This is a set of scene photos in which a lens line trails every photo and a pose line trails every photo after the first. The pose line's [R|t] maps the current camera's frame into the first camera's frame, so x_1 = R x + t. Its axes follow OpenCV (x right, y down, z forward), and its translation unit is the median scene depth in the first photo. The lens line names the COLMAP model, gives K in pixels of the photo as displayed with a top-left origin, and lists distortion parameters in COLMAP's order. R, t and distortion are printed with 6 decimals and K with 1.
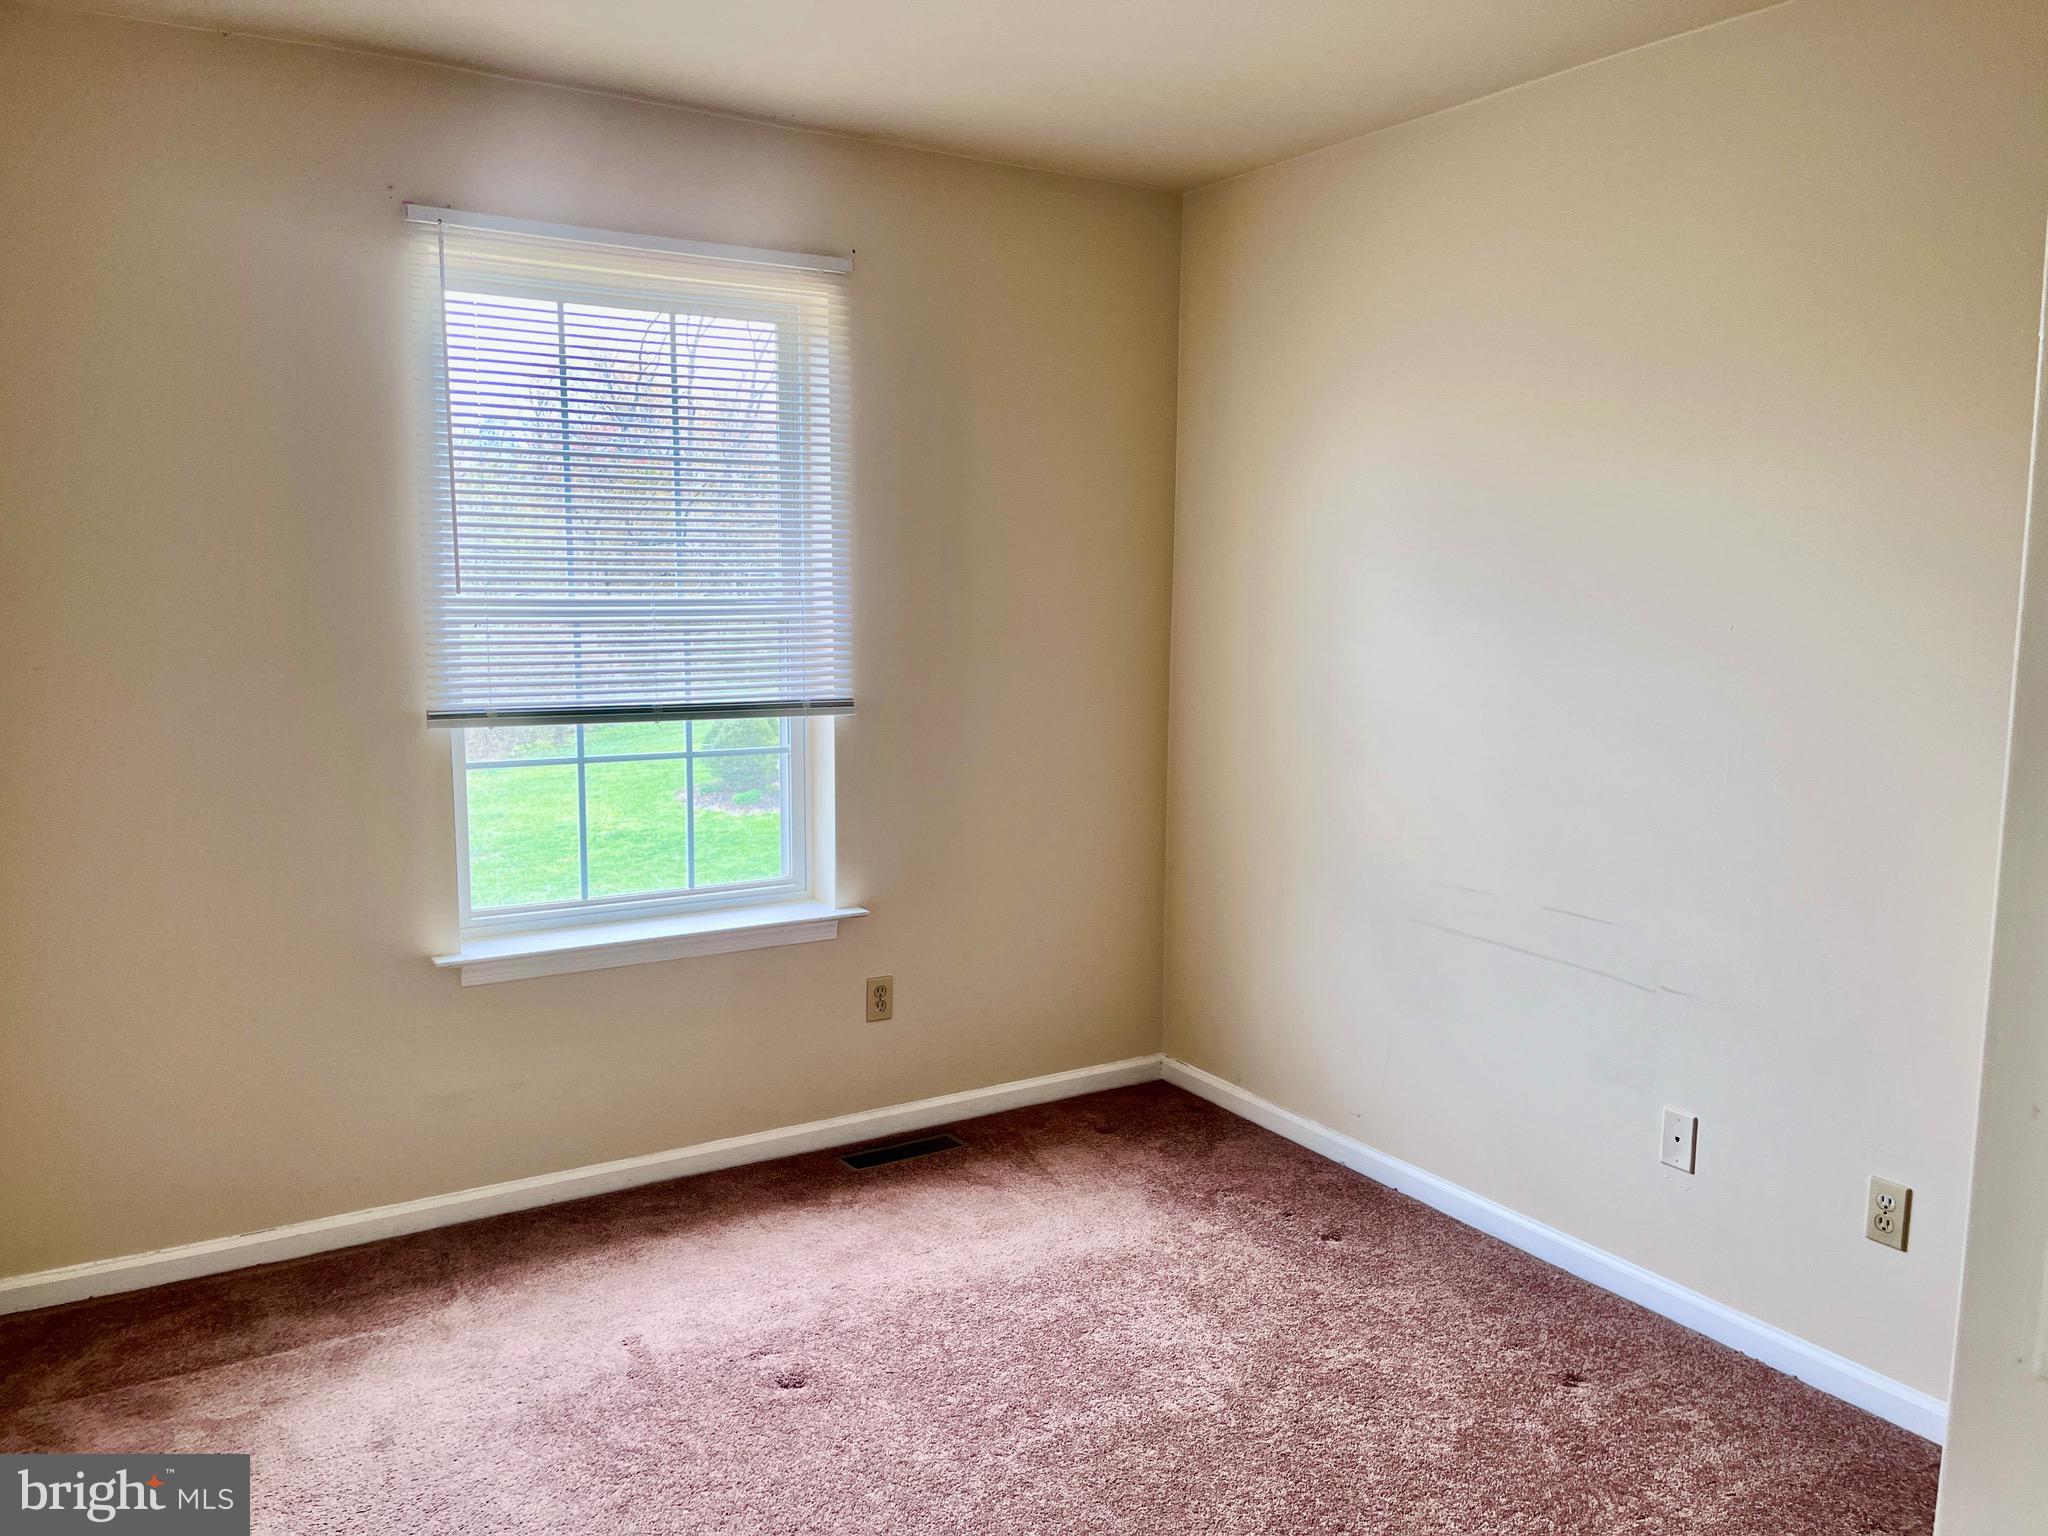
lens RADIAL K [[1585.4, 0, 1037.5], [0, 1585.4, 777.4], [0, 0, 1]] dist [0.063926, -0.084604]
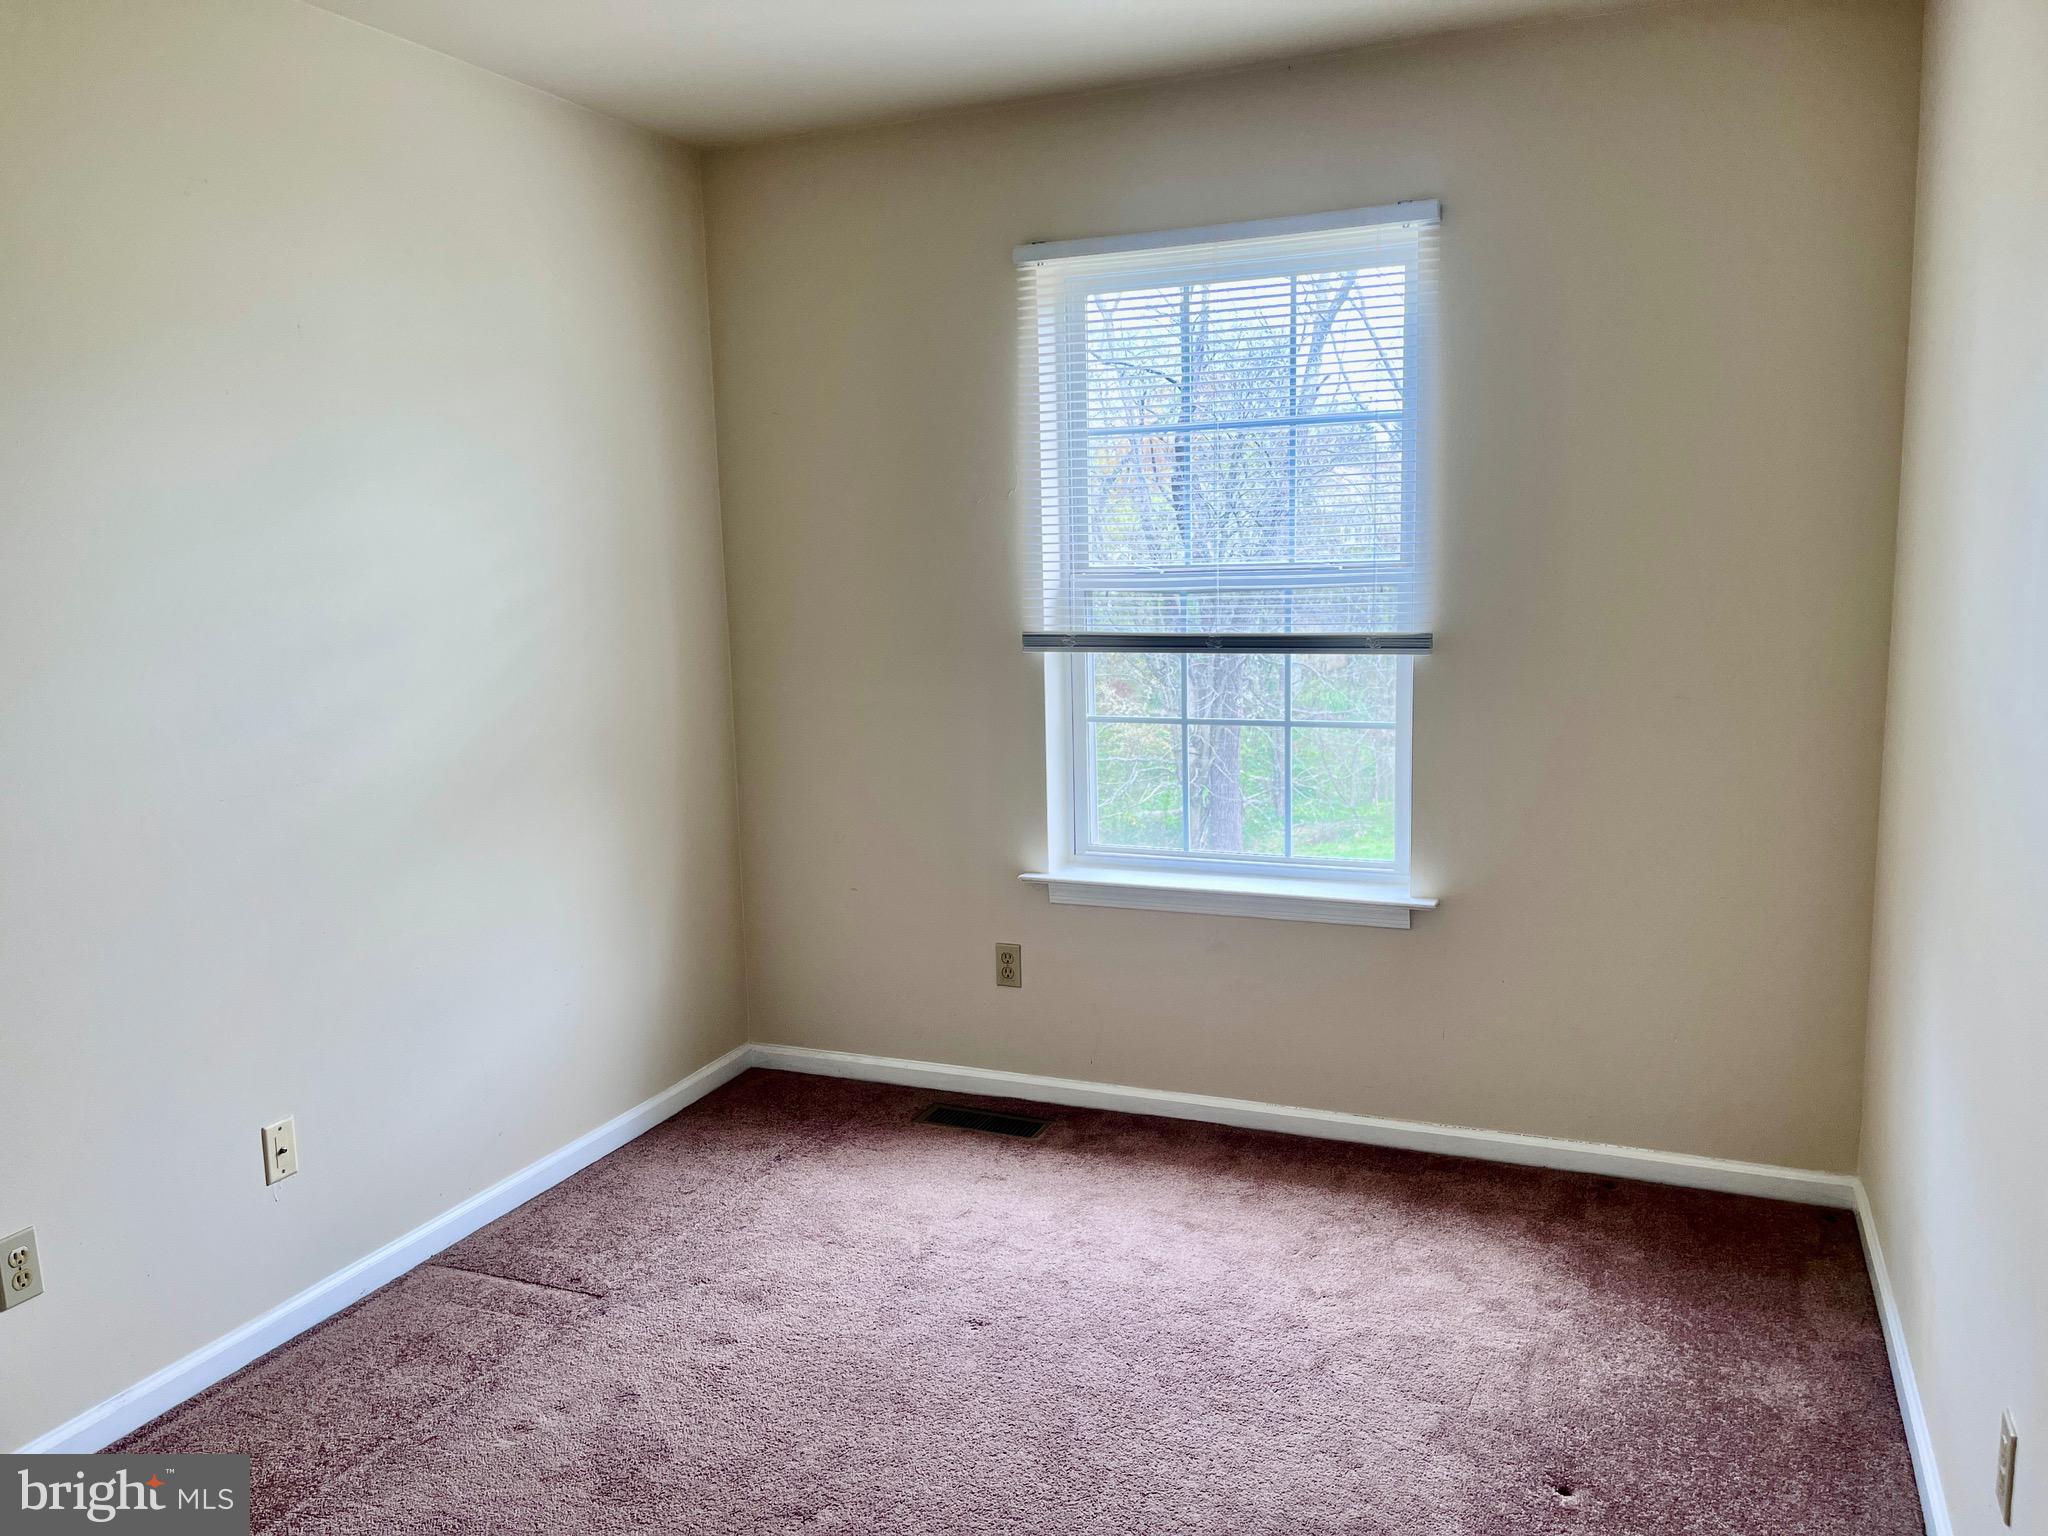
lens RADIAL K [[1585.4, 0, 1040.2], [0, 1585.4, 762.6], [0, 0, 1]] dist [0.063926, -0.084604]
pose [[0.566904, 0.097549, -0.817987, 0.540002], [-0.075230, 0.994945, 0.066514, -0.043153], [0.820341, 0.023830, 0.571378, 0.319378]]
